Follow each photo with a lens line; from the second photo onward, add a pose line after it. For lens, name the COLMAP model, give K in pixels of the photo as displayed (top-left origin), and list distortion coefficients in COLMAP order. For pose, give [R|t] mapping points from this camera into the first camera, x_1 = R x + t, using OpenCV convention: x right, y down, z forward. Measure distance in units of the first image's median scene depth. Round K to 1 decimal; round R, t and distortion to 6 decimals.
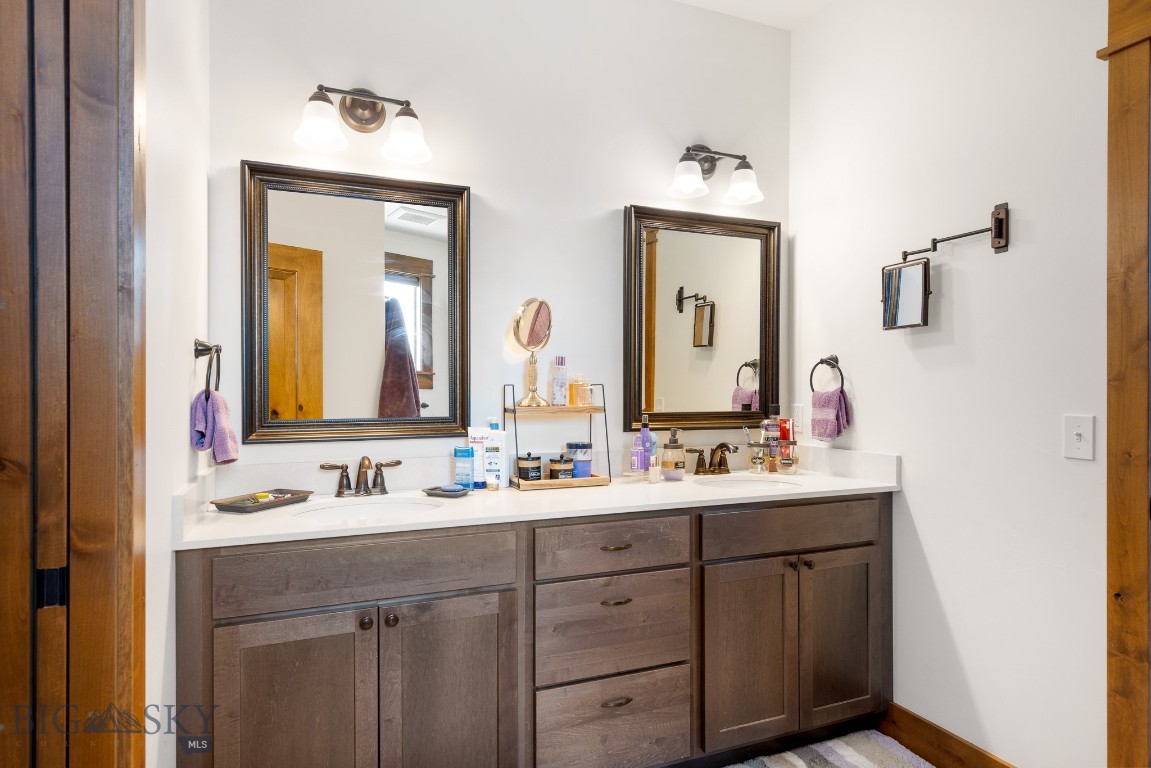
lens RADIAL K [[640.0, 0, 575.5], [0, 640.0, 386.3], [0, 0, 1]] dist [0.008146, 0.000478]
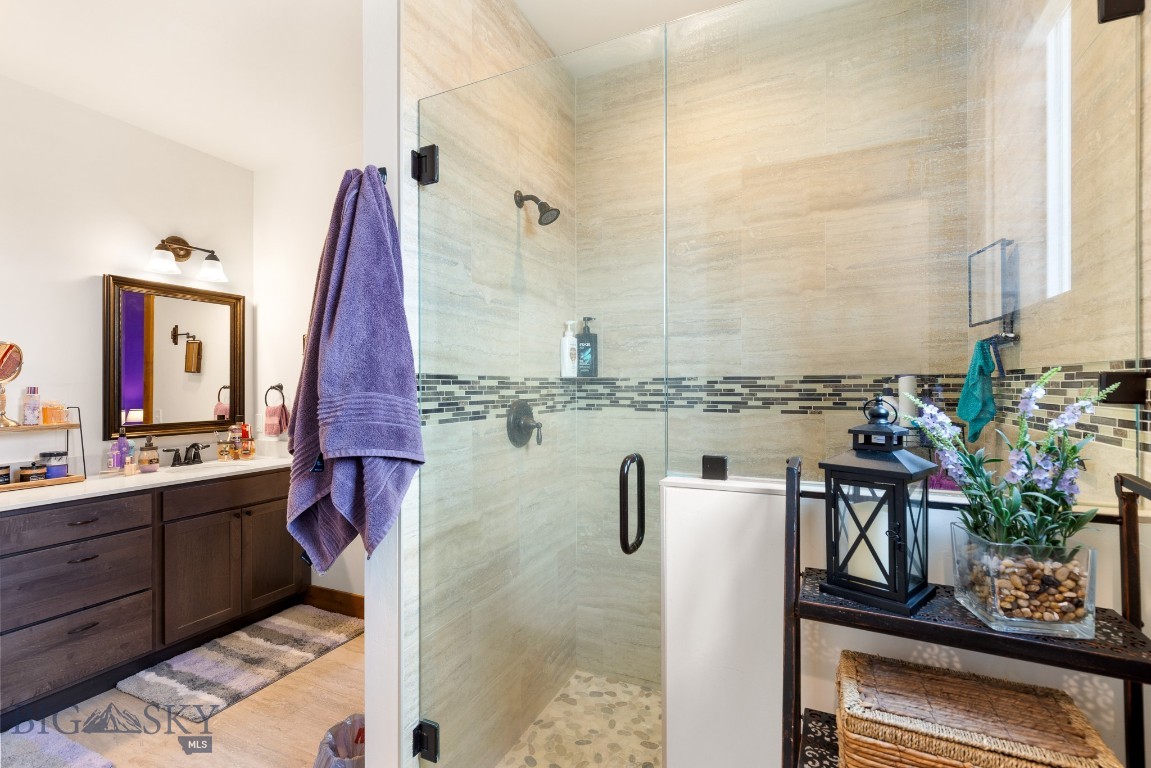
lens RADIAL K [[518.4, 0, 578.6], [0, 518.4, 385.1], [0, 0, 1]] dist [0.004417, 0.000582]
pose [[0.734483, -0.001384, 0.678625, 0.070825], [0.001163, 0.999999, 0.000780, -0.048663], [-0.678626, 0.000216, 0.734484, -0.515472]]
